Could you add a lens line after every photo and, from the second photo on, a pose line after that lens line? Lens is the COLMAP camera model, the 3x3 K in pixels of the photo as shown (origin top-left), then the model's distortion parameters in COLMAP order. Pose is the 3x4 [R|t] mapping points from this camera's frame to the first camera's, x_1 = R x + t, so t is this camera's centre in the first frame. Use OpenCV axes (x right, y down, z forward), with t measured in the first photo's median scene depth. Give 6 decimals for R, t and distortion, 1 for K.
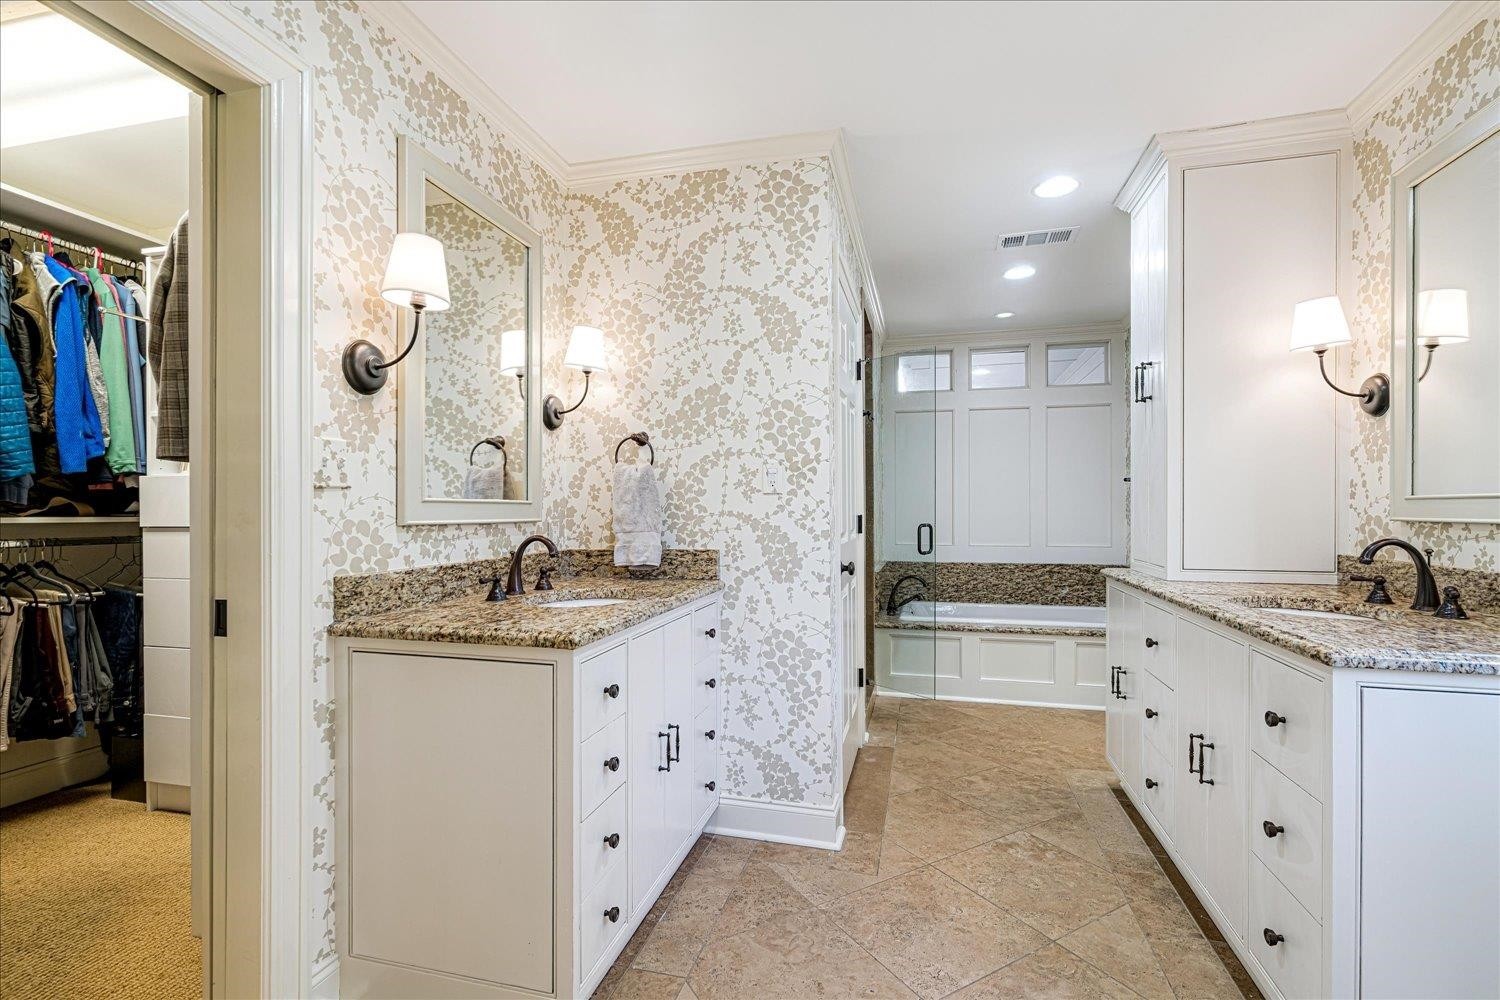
lens RADIAL K [[684.5, 0, 752.9], [0, 684.5, 504.4], [0, 0, 1]] dist [-0.003926, 0.001816]
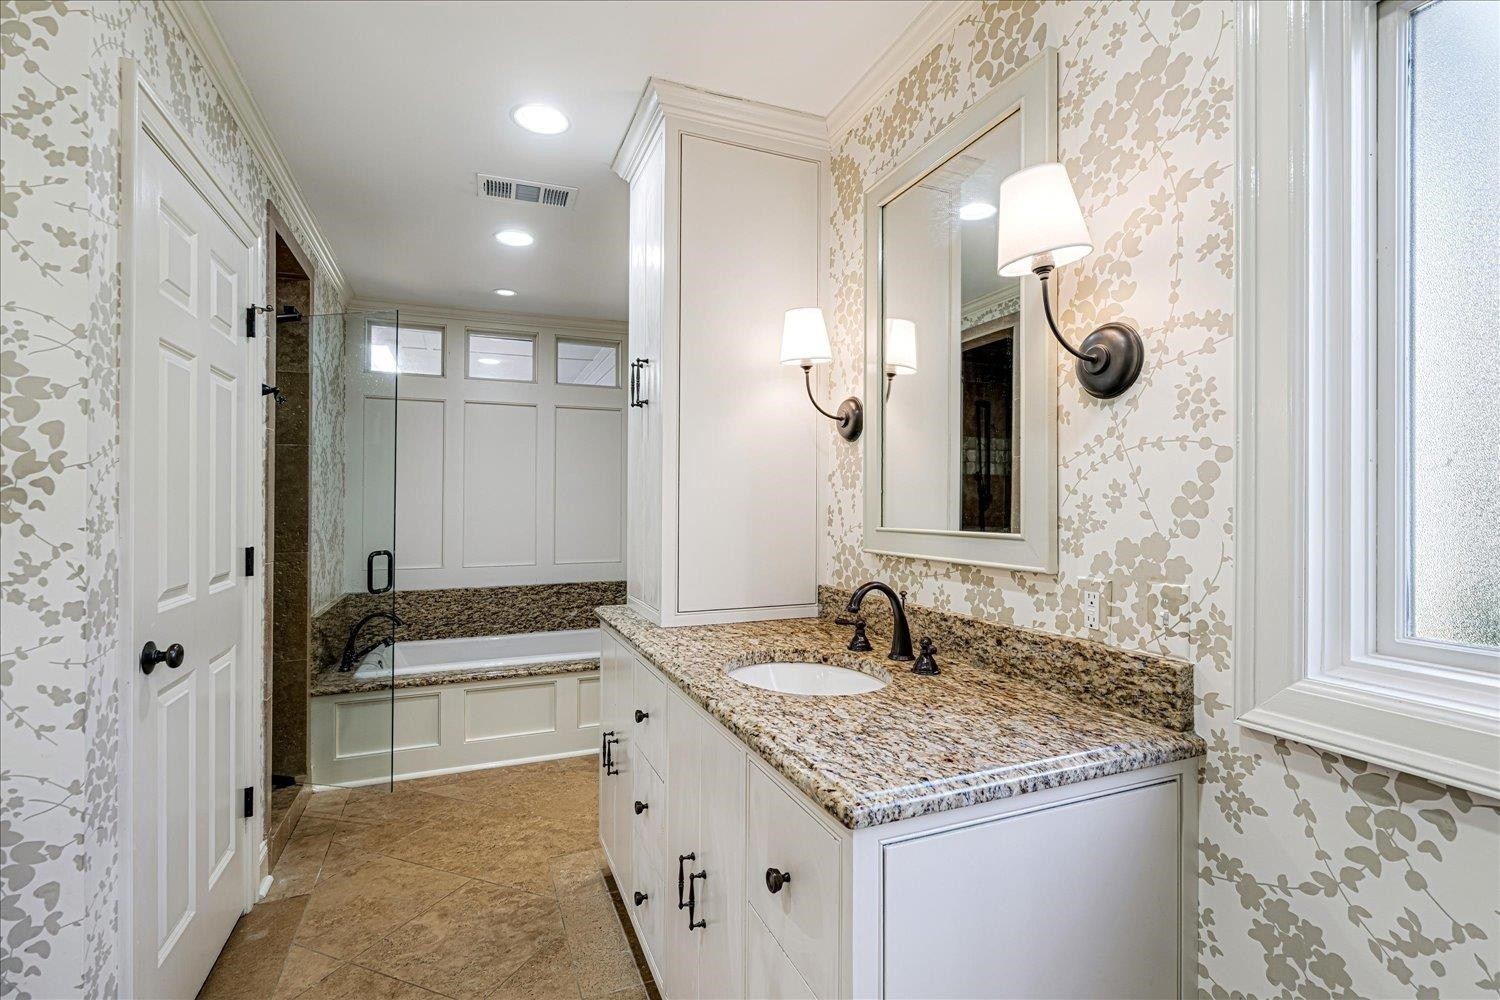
lens RADIAL K [[684.5, 0, 750.1], [0, 684.5, 501.1], [0, 0, 1]] dist [-0.003926, 0.001816]
pose [[0.798191, 0.004301, 0.602389, 0.199106], [-0.003610, 0.999991, -0.002356, -0.038128], [-0.602394, -0.000294, 0.798199, 0.285832]]
